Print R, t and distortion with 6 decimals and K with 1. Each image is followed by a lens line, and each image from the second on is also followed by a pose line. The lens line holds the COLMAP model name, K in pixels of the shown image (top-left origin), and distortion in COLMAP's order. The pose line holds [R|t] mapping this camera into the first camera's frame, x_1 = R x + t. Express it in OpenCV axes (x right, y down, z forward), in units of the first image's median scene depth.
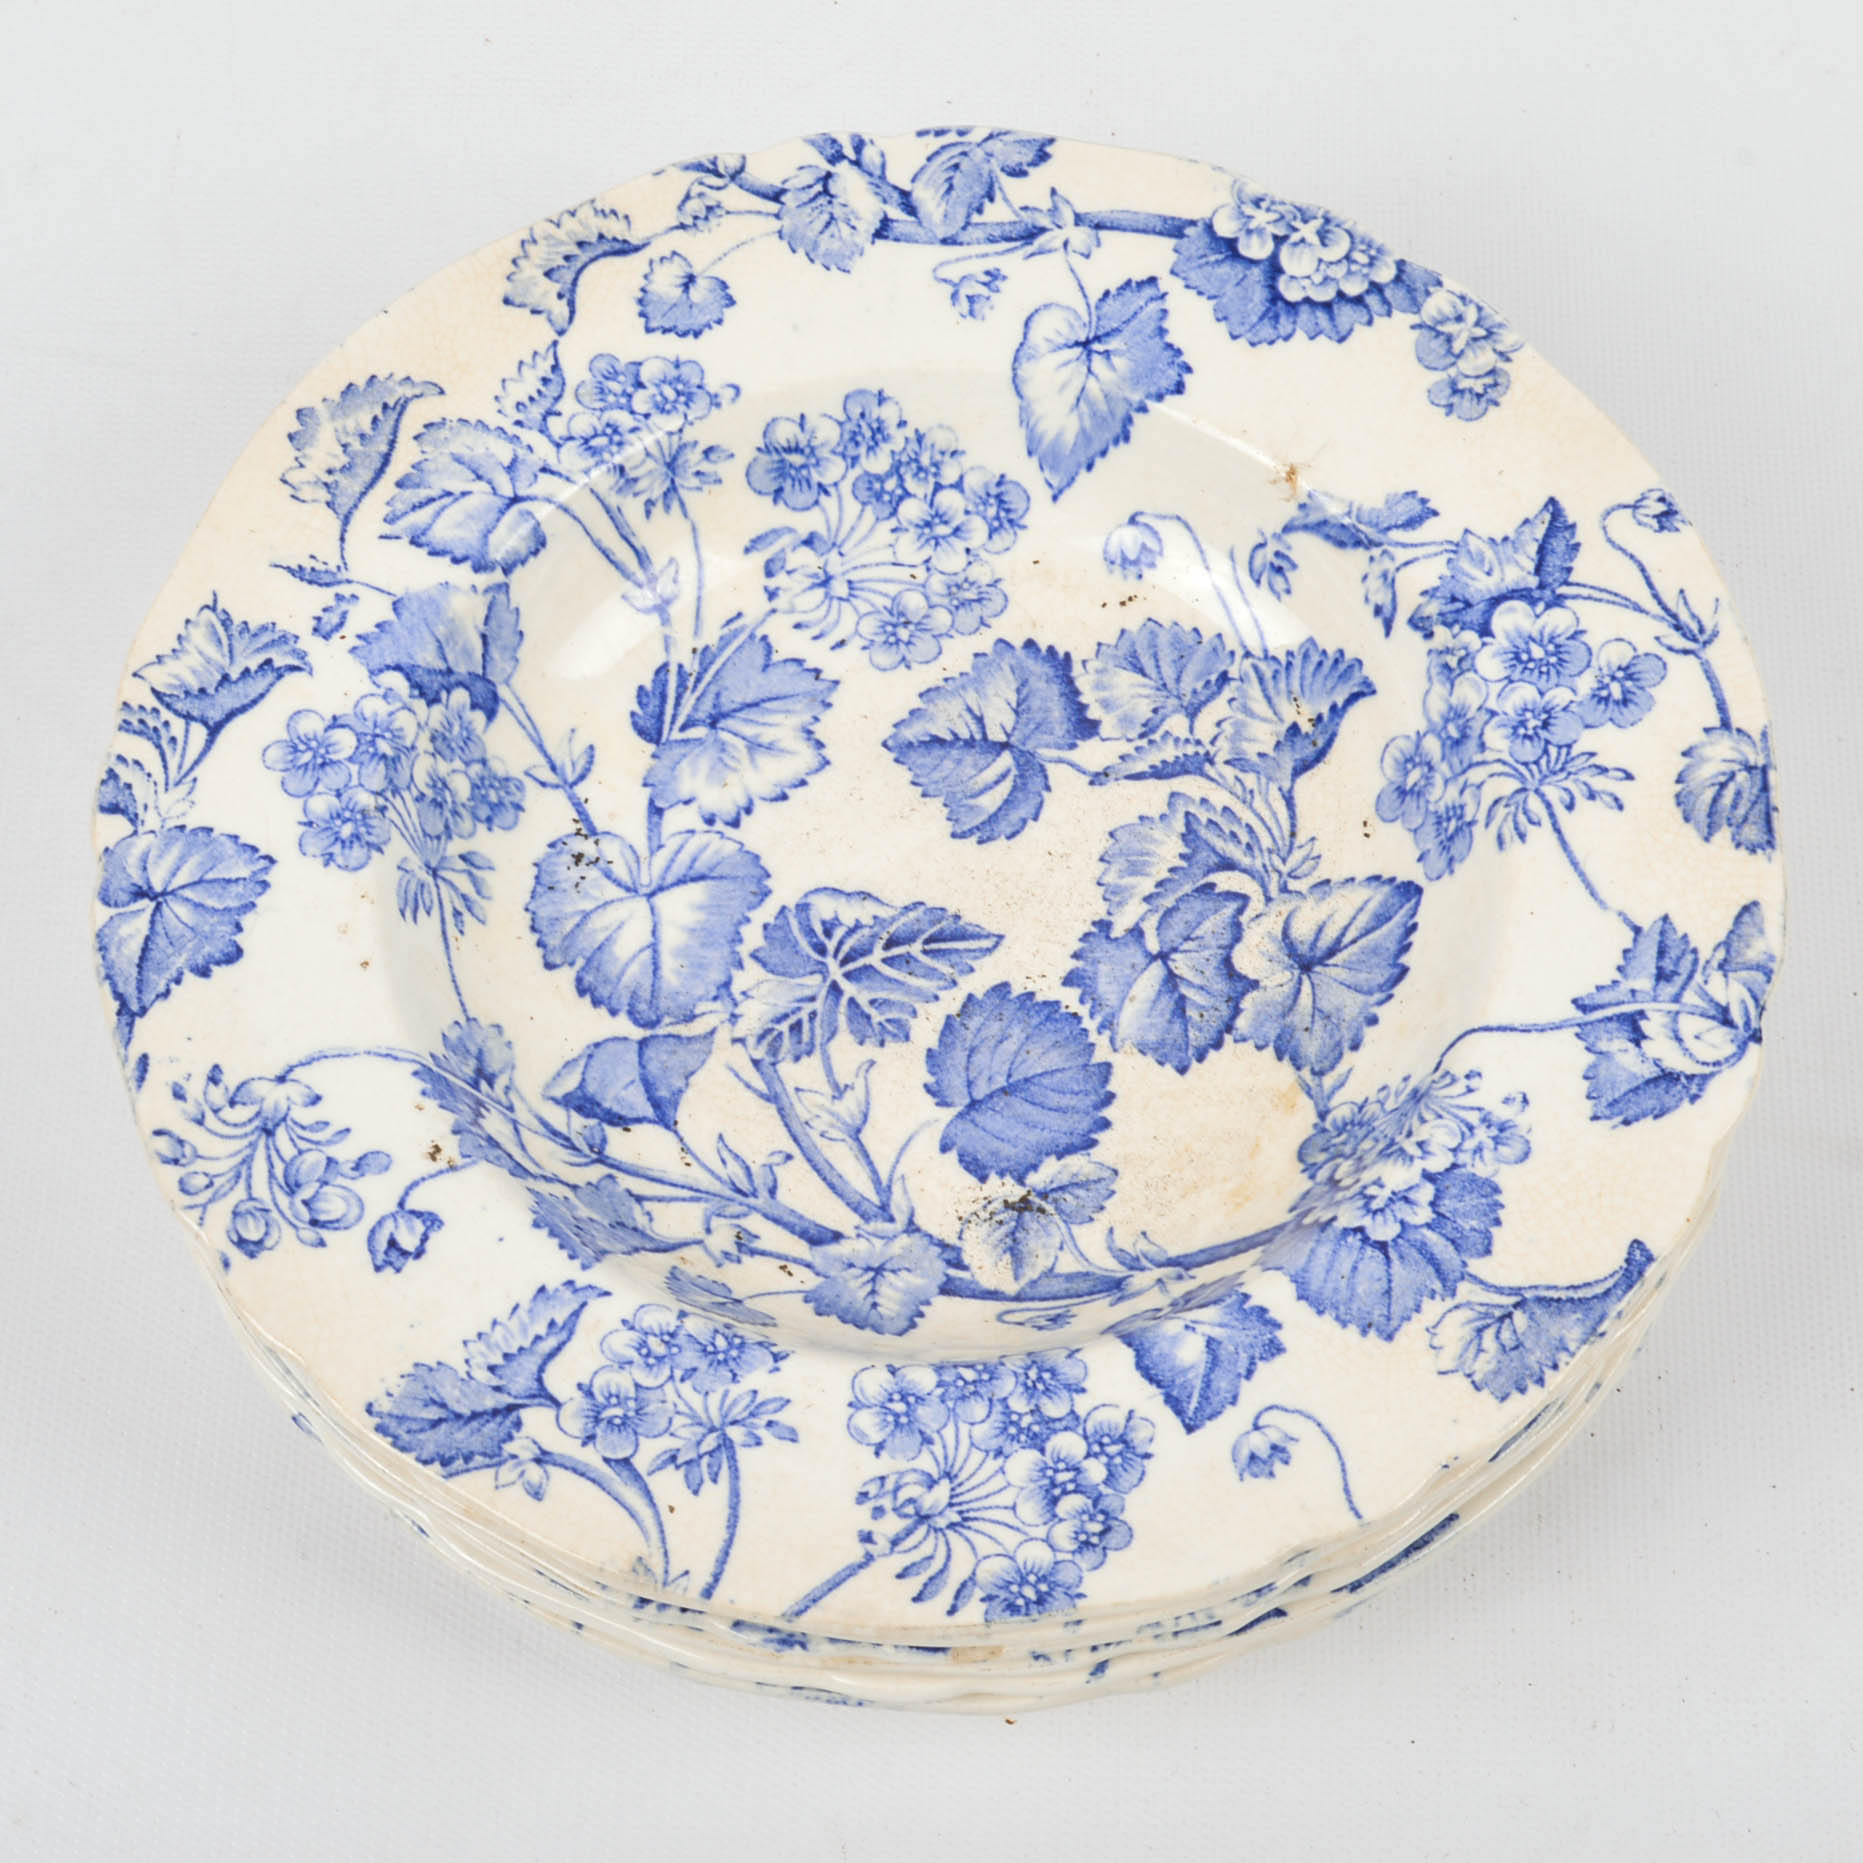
lens RADIAL K [[3658.9, 0, 933.3], [0, 3658.9, 931.6], [0, 0, 1]] dist [-0.008113, 0.000000]
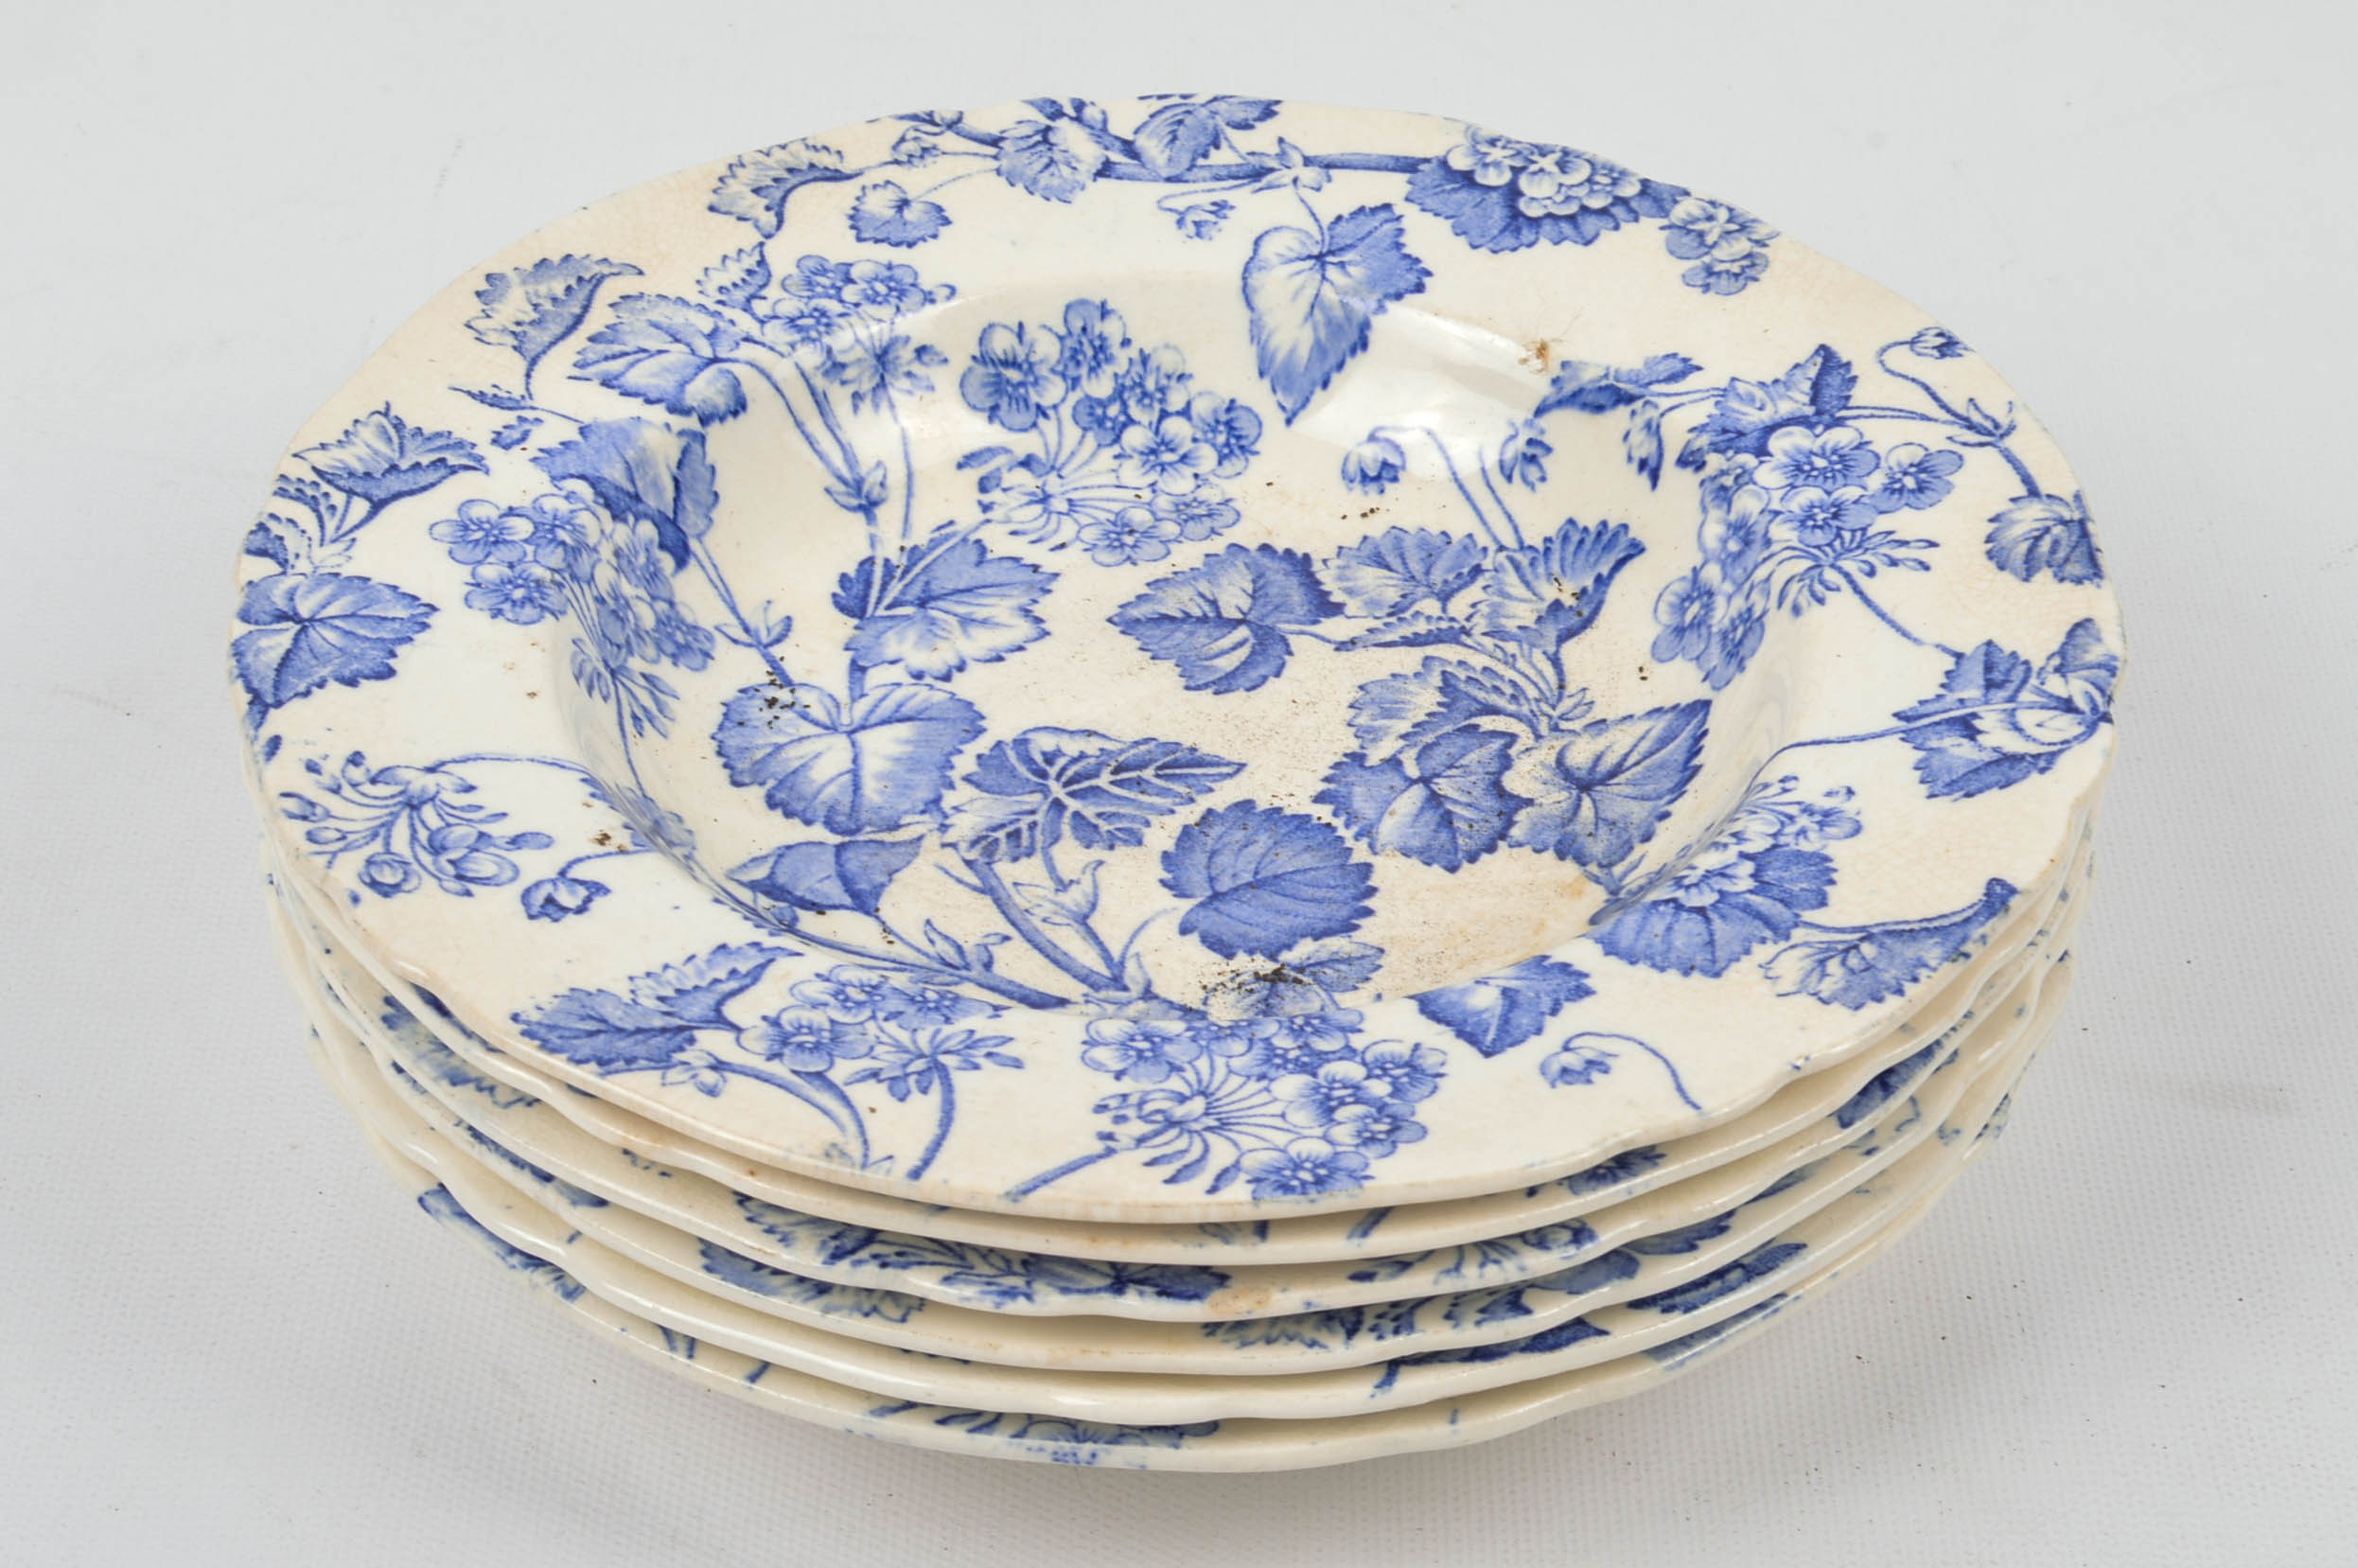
lens RADIAL K [[3676.9, 0, 1137.1], [0, 3676.9, 779.6], [0, 0, 1]] dist [-0.008124, 0.000000]
pose [[0.999947, -0.000524, 0.010266, -0.016820], [0.003957, 0.941387, -0.337304, 0.313147], [-0.009488, 0.337327, 0.941340, 0.157245]]
